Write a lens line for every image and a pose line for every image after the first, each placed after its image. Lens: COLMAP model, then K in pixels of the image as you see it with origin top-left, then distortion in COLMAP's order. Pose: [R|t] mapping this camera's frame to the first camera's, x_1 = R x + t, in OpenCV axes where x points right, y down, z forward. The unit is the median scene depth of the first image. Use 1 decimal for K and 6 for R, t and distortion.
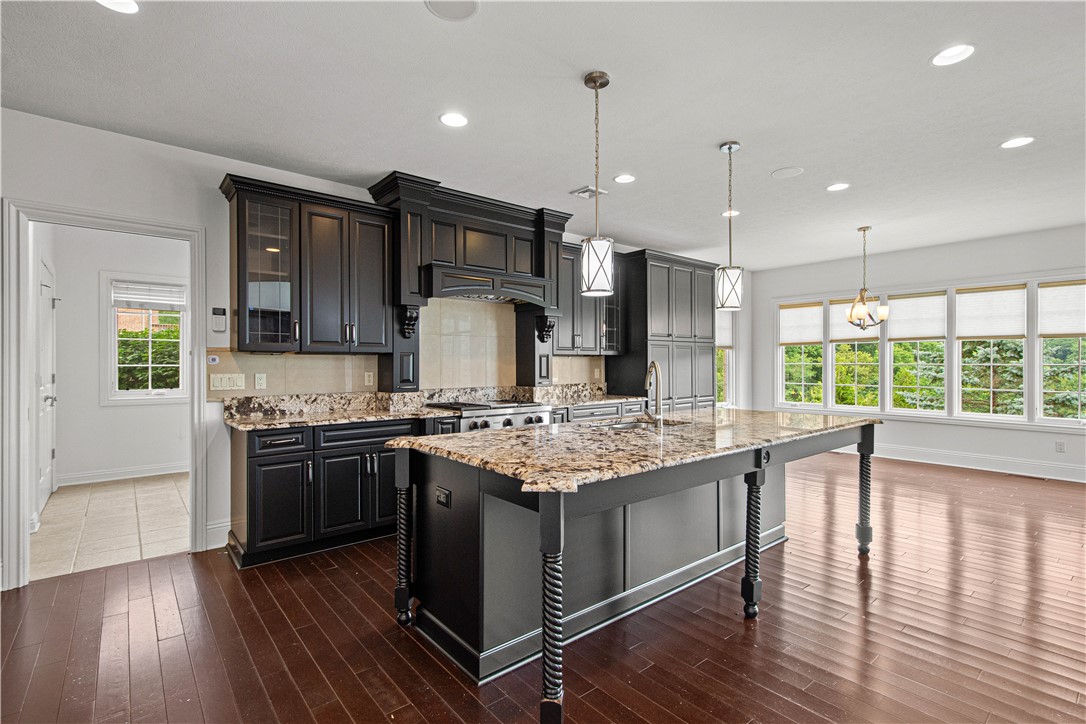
lens RADIAL K [[509.3, 0, 543.0], [0, 509.3, 362.0], [0, 0, 1]] dist [0.013695, -0.000104]
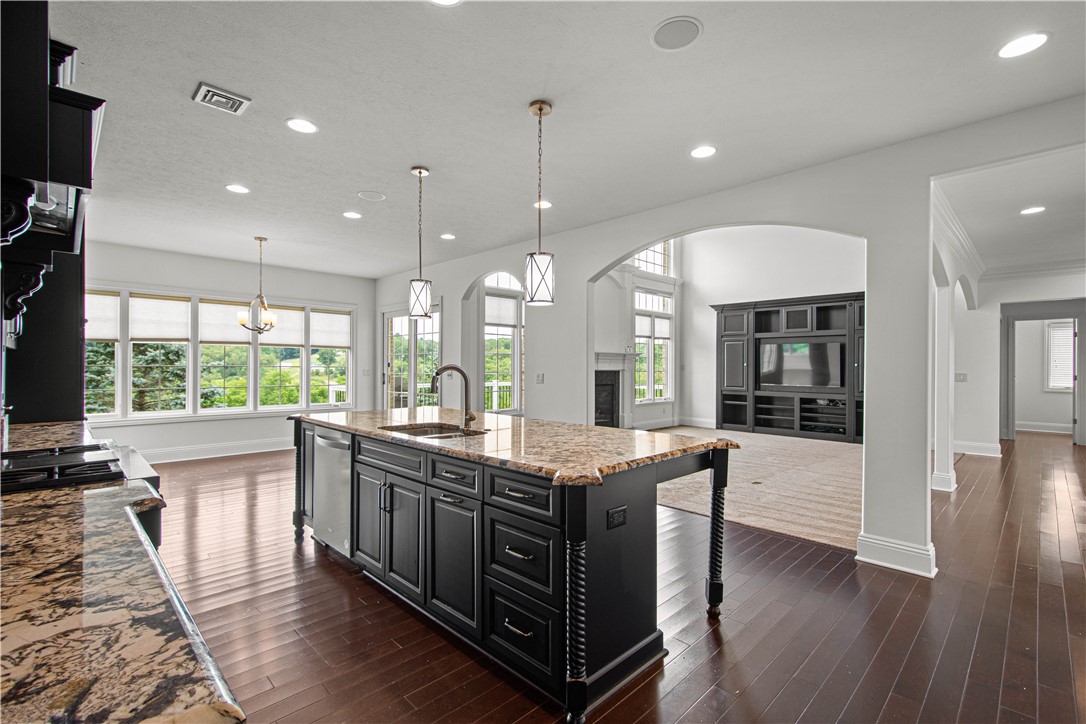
lens RADIAL K [[486.5, 0, 544.2], [0, 486.5, 365.7], [0, 0, 1]] dist [0.010149, -0.000498]
pose [[-0.091782, 0.000368, 0.995779, -0.507130], [-0.007174, 0.999974, -0.001031, -0.000069], [-0.995753, -0.007238, -0.091777, 0.588026]]
